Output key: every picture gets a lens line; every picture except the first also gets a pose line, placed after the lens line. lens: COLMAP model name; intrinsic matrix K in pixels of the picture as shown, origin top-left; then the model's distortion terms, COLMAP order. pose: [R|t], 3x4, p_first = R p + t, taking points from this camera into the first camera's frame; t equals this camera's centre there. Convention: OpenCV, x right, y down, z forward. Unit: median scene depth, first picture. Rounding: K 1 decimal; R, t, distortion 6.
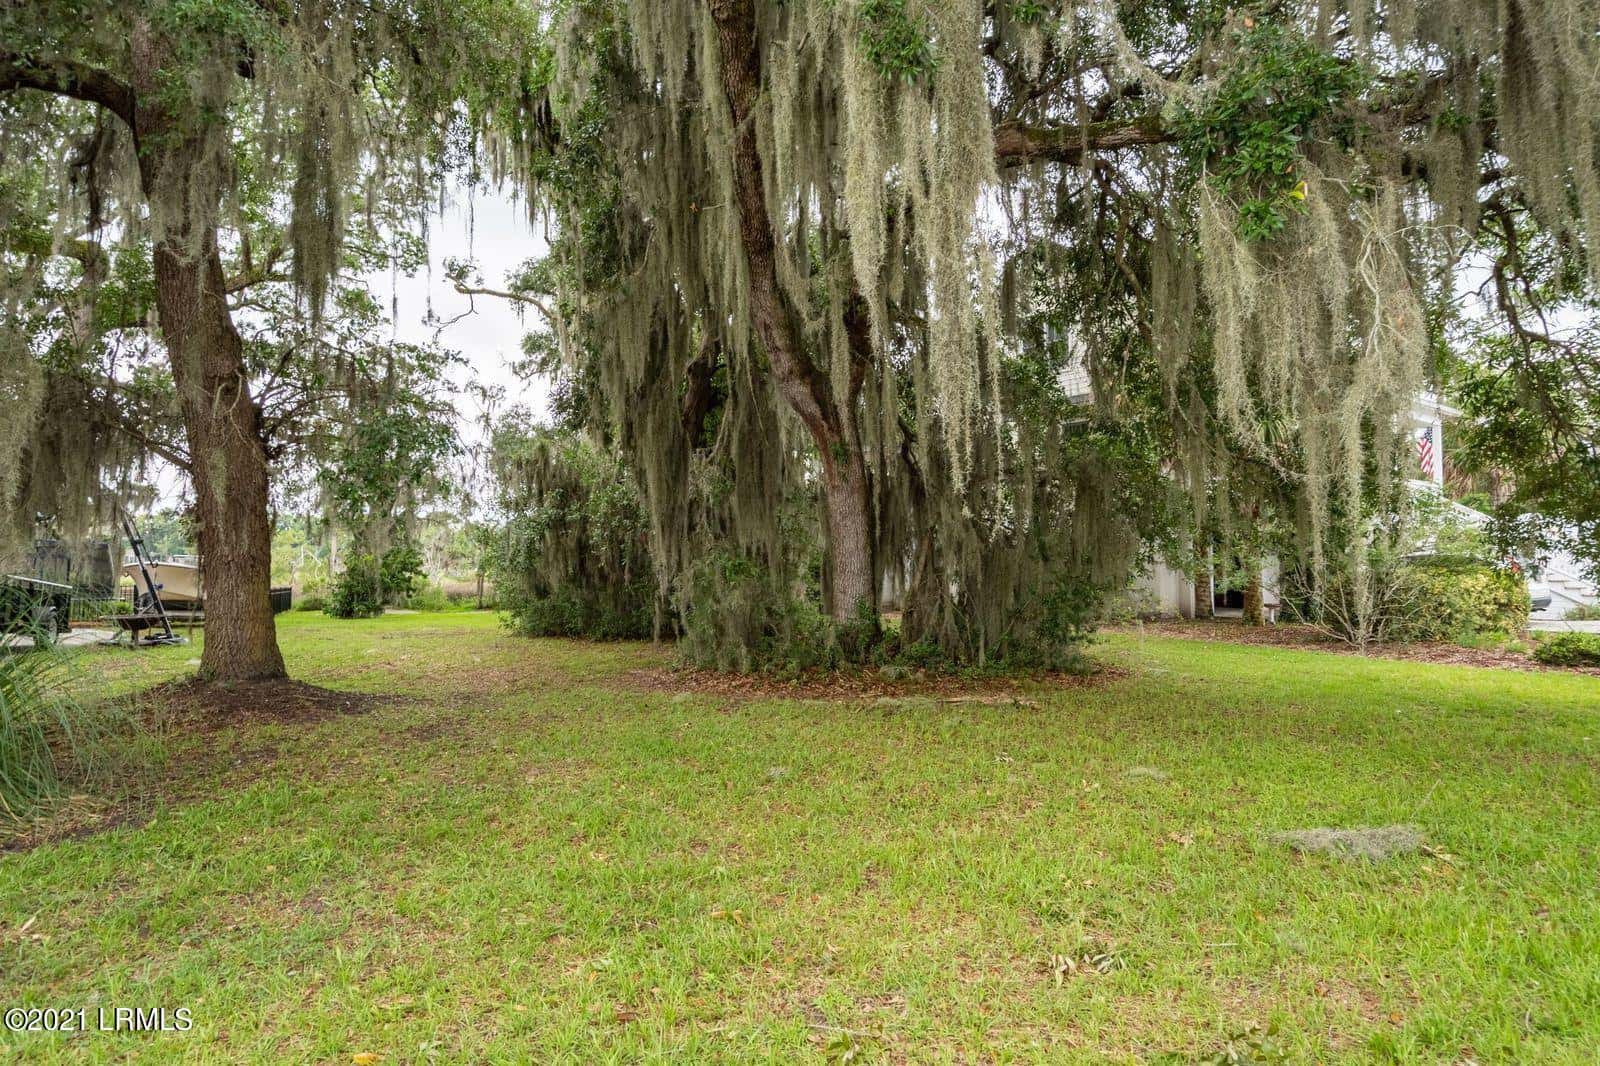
lens RADIAL K [[877.9, 0, 800.0], [0, 877.9, 533.0], [0, 0, 1]] dist [0.006955, -0.000748]
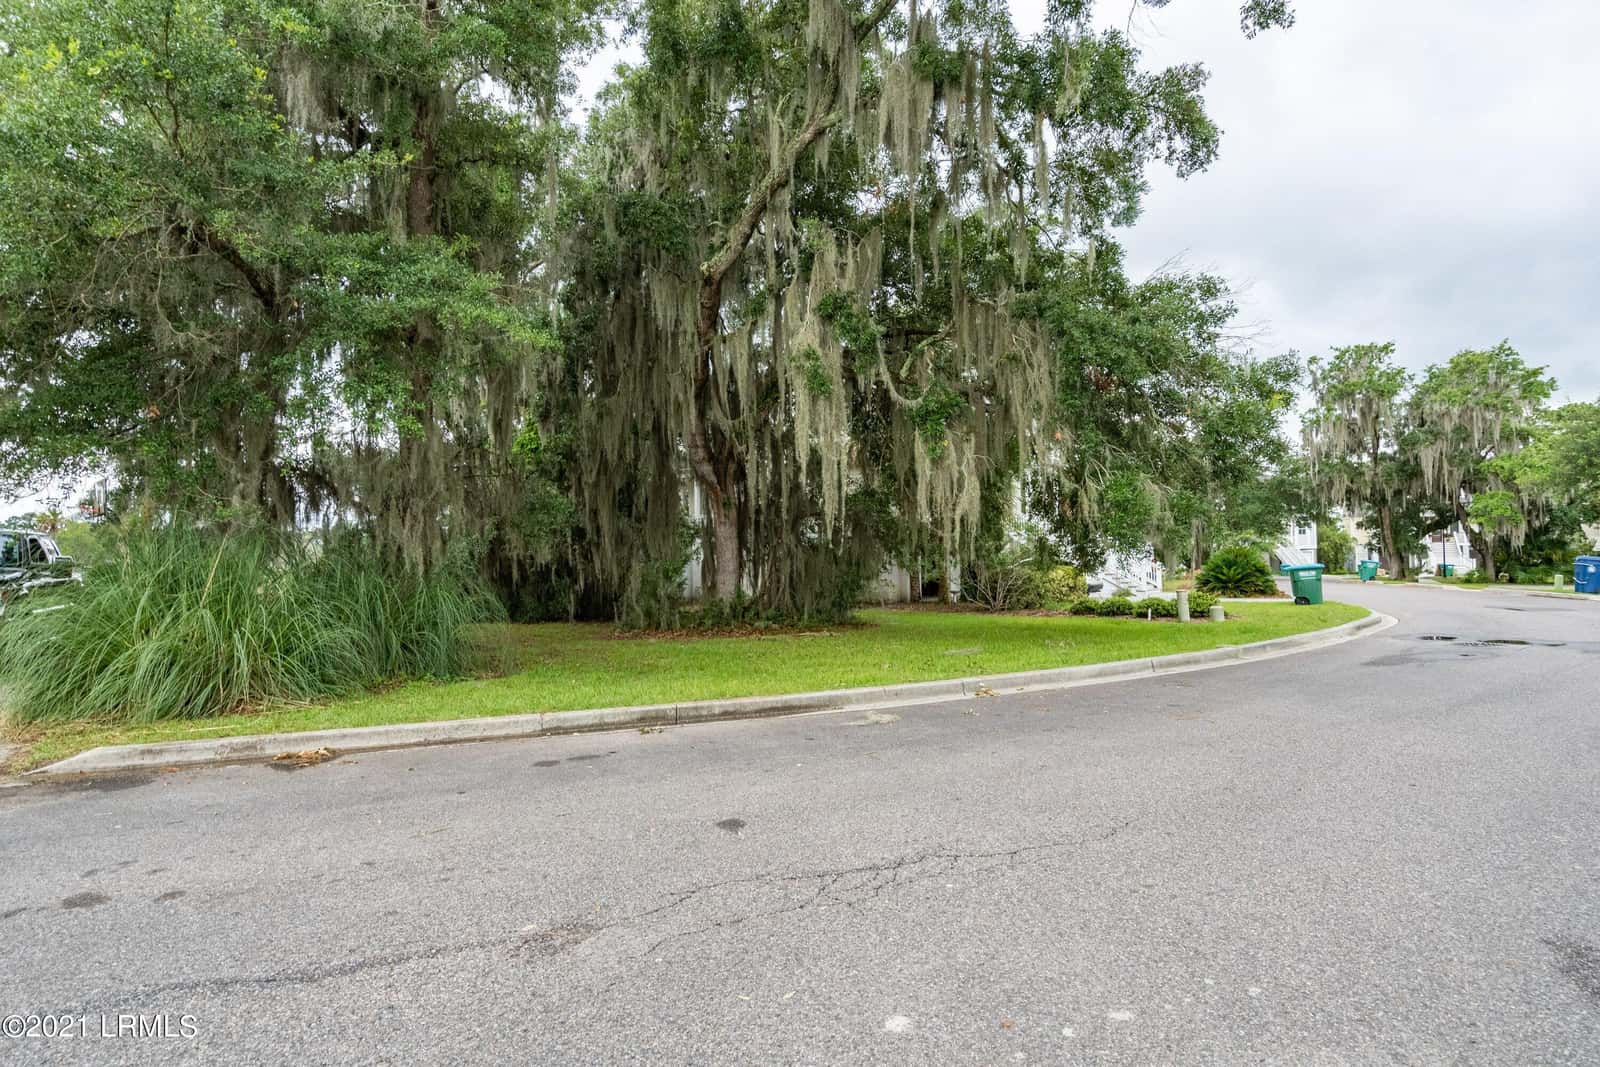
lens RADIAL K [[944.1, 0, 829.9], [0, 944.1, 544.8], [0, 0, 1]] dist [0.002453, -0.000314]
pose [[0.942678, -0.001682, 0.333701, -0.283953], [-0.001295, 0.999961, 0.008699, -0.018774], [-0.333702, -0.008633, 0.942639, -0.617112]]
